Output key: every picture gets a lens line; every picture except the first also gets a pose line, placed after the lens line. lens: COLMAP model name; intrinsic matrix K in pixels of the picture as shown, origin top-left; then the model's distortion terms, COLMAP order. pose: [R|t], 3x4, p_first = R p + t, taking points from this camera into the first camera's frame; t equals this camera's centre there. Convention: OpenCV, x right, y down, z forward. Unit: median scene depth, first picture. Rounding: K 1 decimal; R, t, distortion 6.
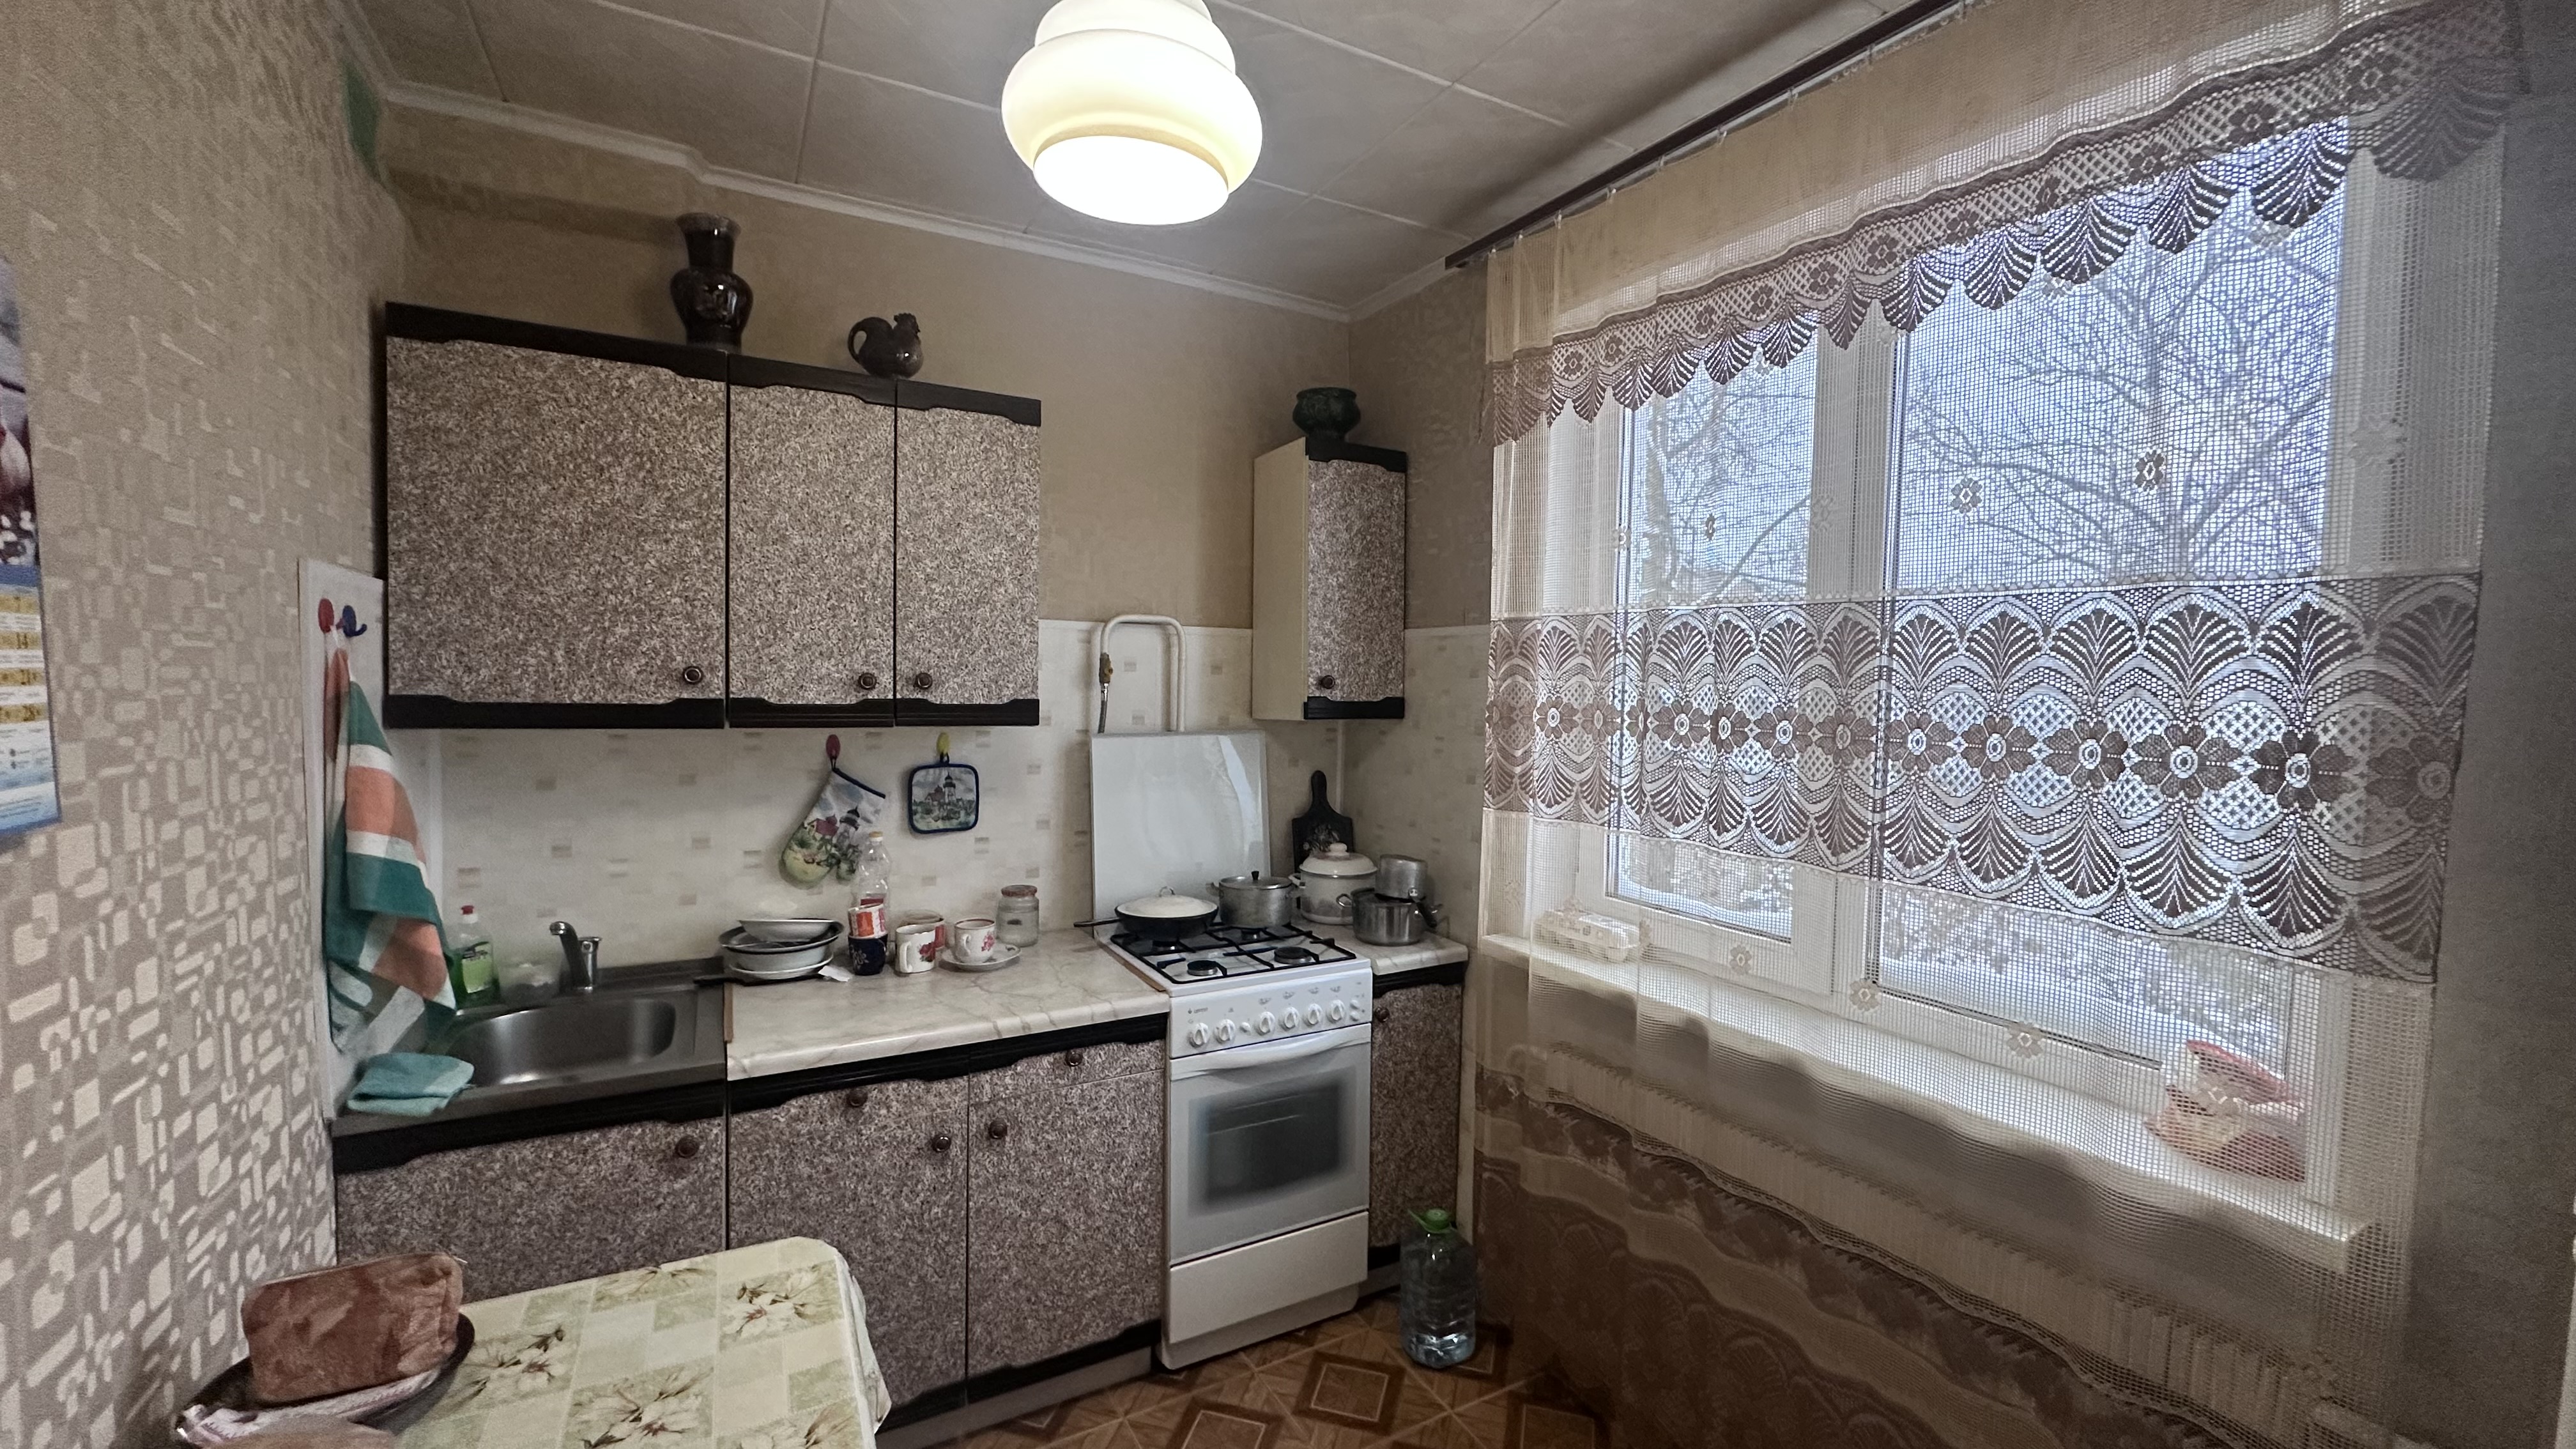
lens RADIAL K [[1027.1, 0, 1293.7], [0, 1027.1, 718.9], [0, 0, 1]] dist [-0.003723, 0.000839]
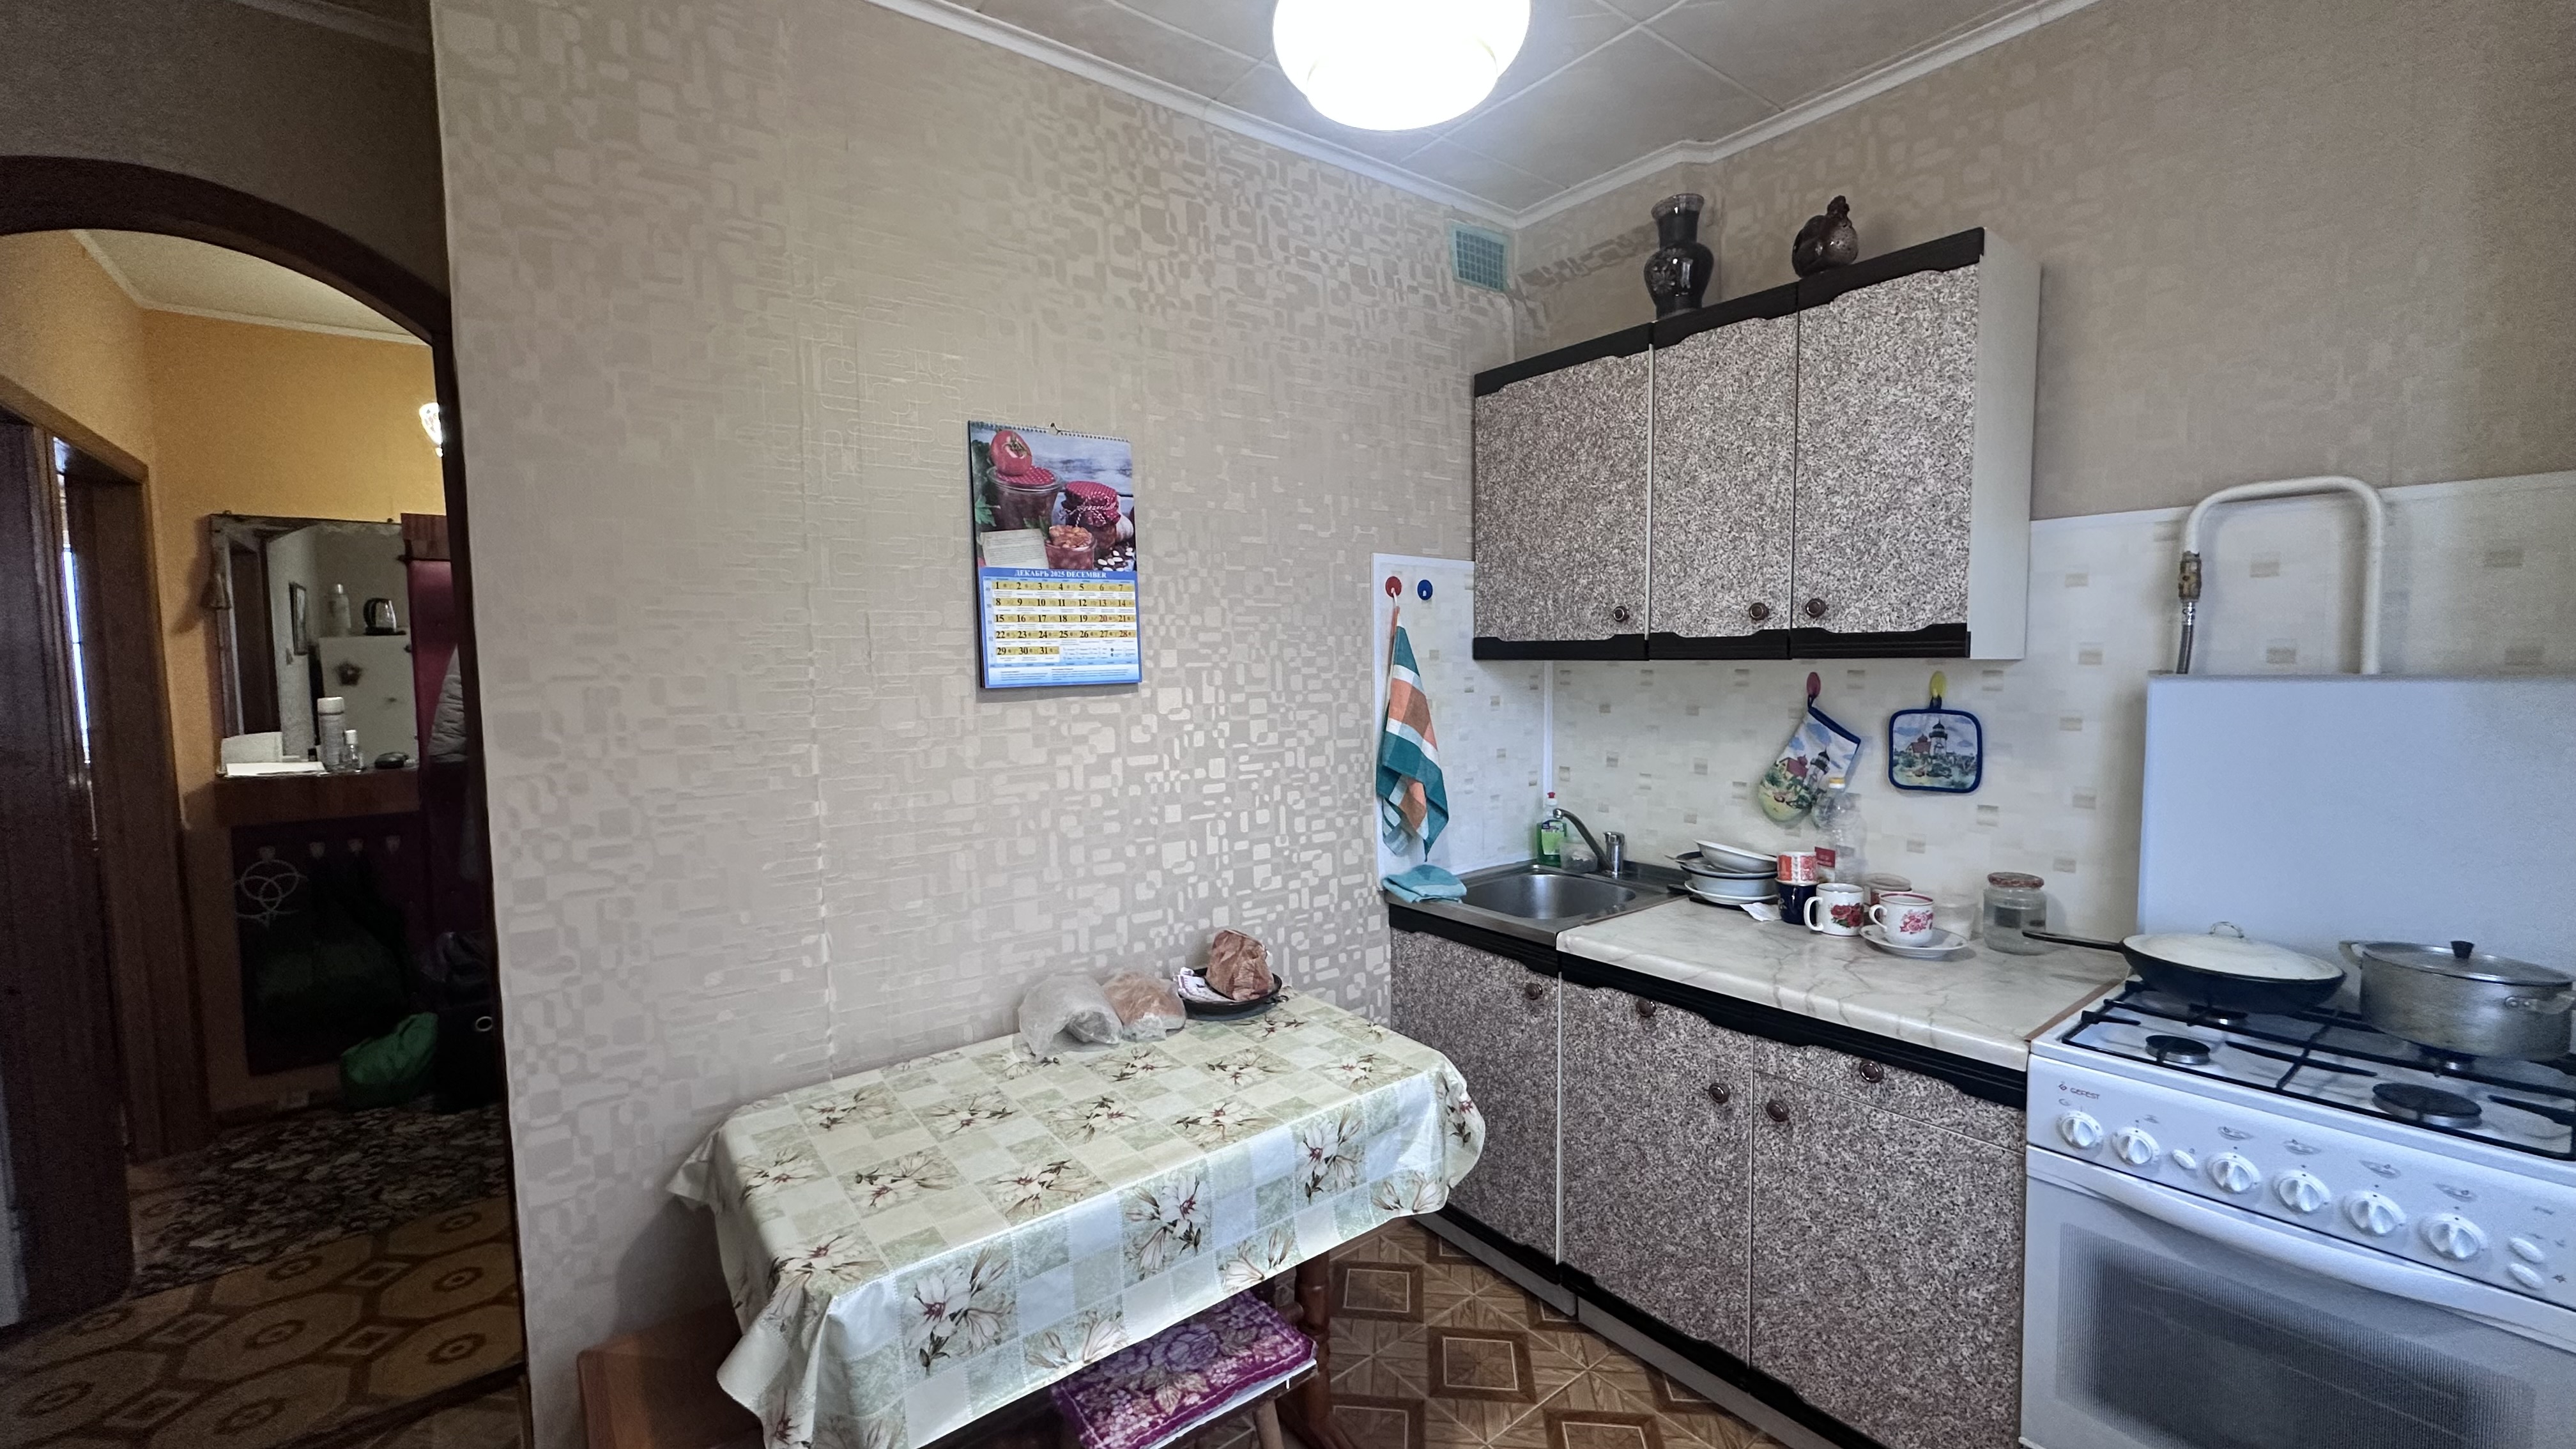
lens RADIAL K [[1027.1, 0, 1284.0], [0, 1027.1, 719.6], [0, 0, 1]] dist [-0.003723, 0.000839]
pose [[0.142464, 0.041766, -0.988918, 0.518292], [-0.022945, 0.998980, 0.038885, 0.040720], [0.989534, 0.017151, 0.143277, 0.457118]]
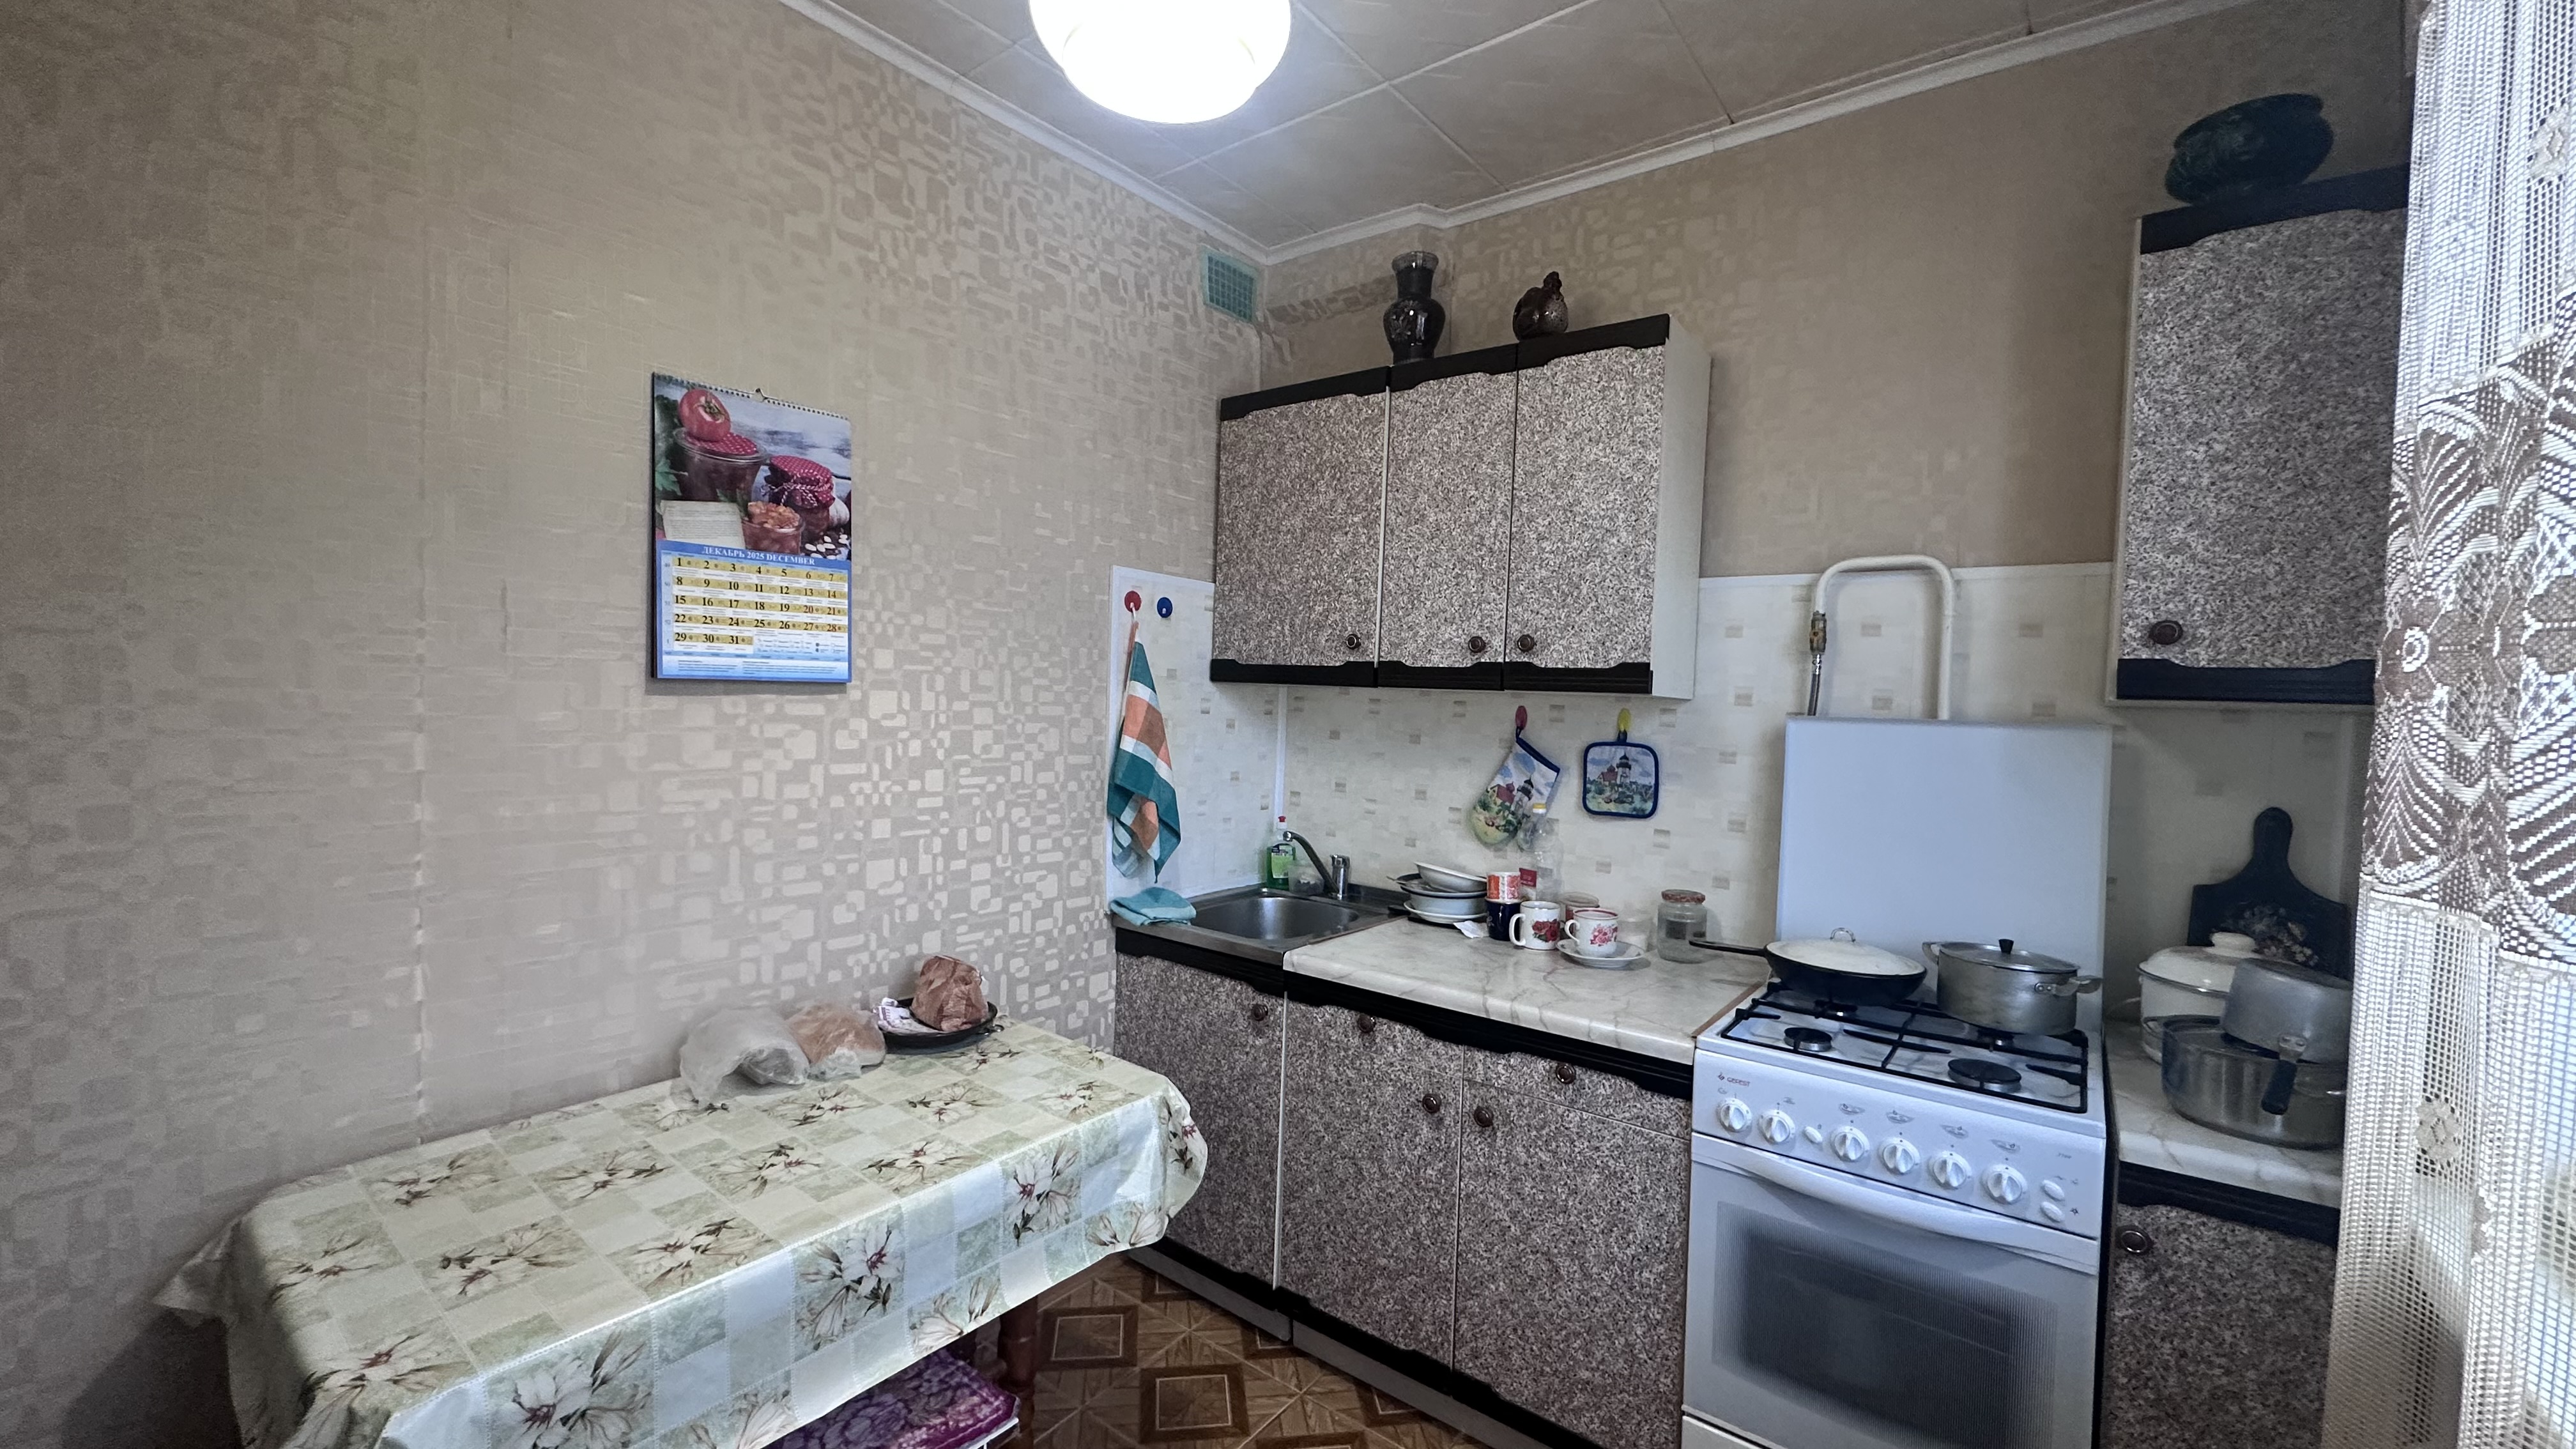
lens RADIAL K [[1027.1, 0, 1286.0], [0, 1027.1, 720.6], [0, 0, 1]] dist [-0.003723, 0.000839]
pose [[0.389994, 0.018232, -0.920637, 0.494936], [-0.063101, 0.997983, -0.006967, 0.063450], [0.918653, 0.060810, 0.390358, 0.463735]]
